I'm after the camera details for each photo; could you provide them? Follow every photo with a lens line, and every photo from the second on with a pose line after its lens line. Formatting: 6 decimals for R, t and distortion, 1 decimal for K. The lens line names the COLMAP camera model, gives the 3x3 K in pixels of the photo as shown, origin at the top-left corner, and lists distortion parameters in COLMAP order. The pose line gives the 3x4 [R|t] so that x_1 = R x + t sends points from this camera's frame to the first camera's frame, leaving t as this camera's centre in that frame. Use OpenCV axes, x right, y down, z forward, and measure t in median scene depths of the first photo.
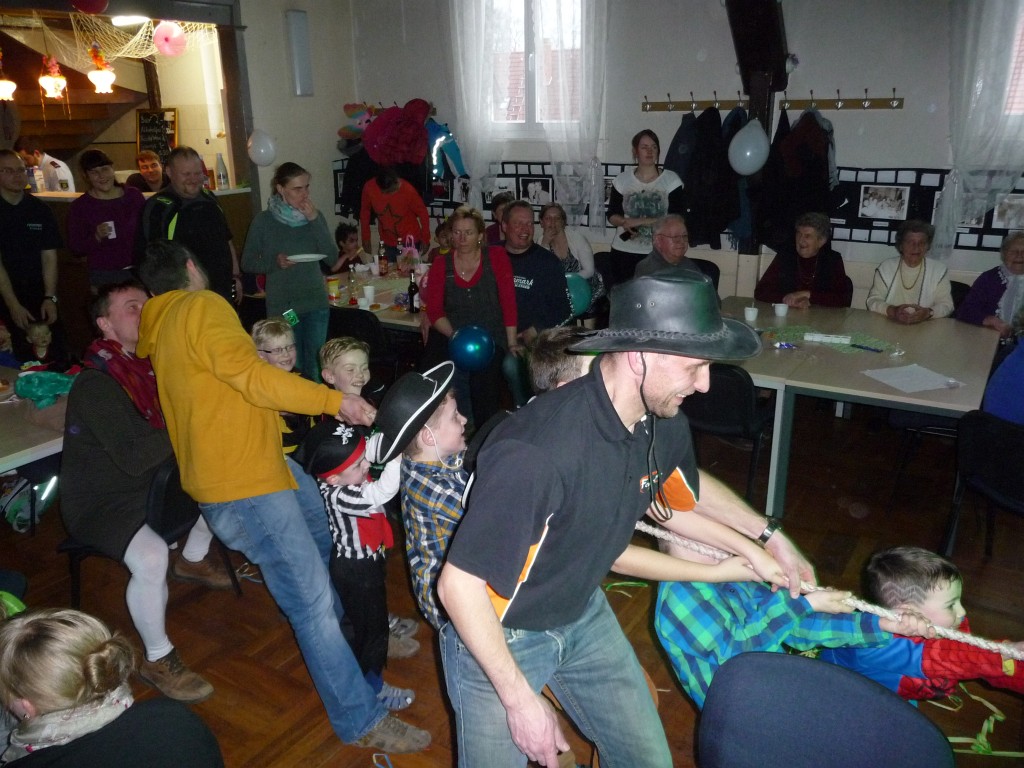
lens RADIAL K [[831.9, 0, 512.0], [0, 831.9, 384.0], [0, 0, 1]] dist [-0.027288, 0.008096]
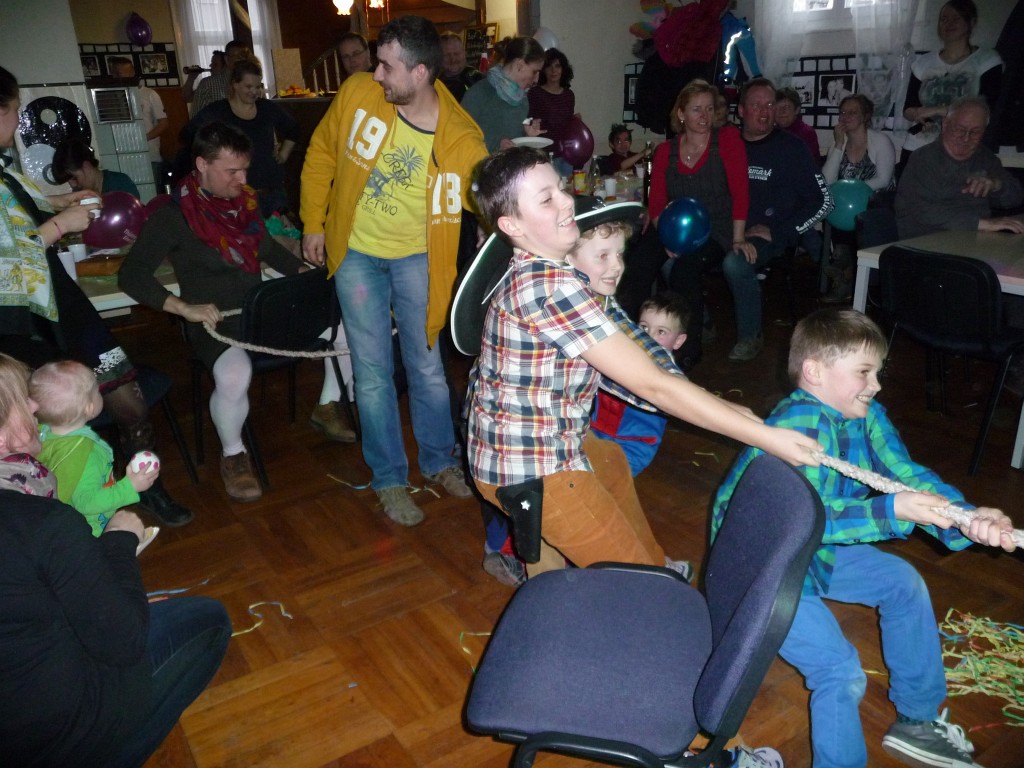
lens RADIAL K [[831.9, 0, 512.0], [0, 831.9, 384.0], [0, 0, 1]] dist [-0.027288, 0.008096]
pose [[0.904082, 0.128007, -0.407737, 0.113865], [-0.106092, 0.991446, 0.076020, 0.042574], [0.413980, -0.025471, 0.909930, 0.066565]]
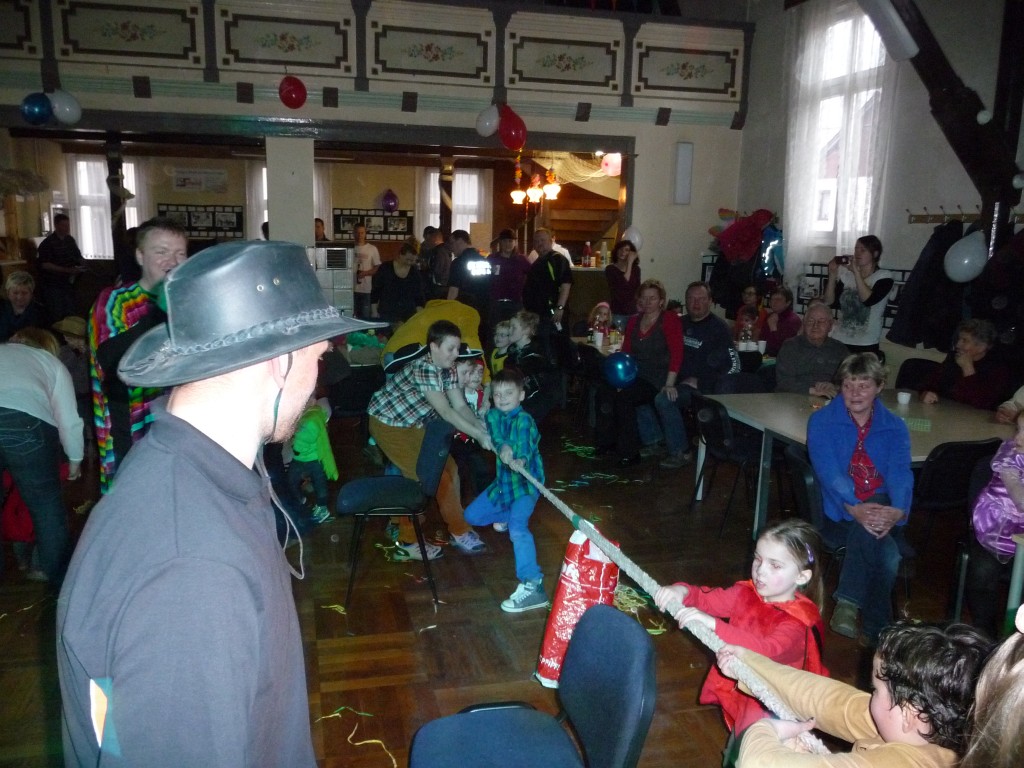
lens RADIAL K [[831.9, 0, 512.0], [0, 831.9, 384.0], [0, 0, 1]] dist [-0.027288, 0.008096]
pose [[0.718569, 0.160562, -0.676667, 0.501280], [-0.249564, 0.967711, -0.035396, 0.040512], [0.649135, 0.194306, 0.735438, -0.087951]]
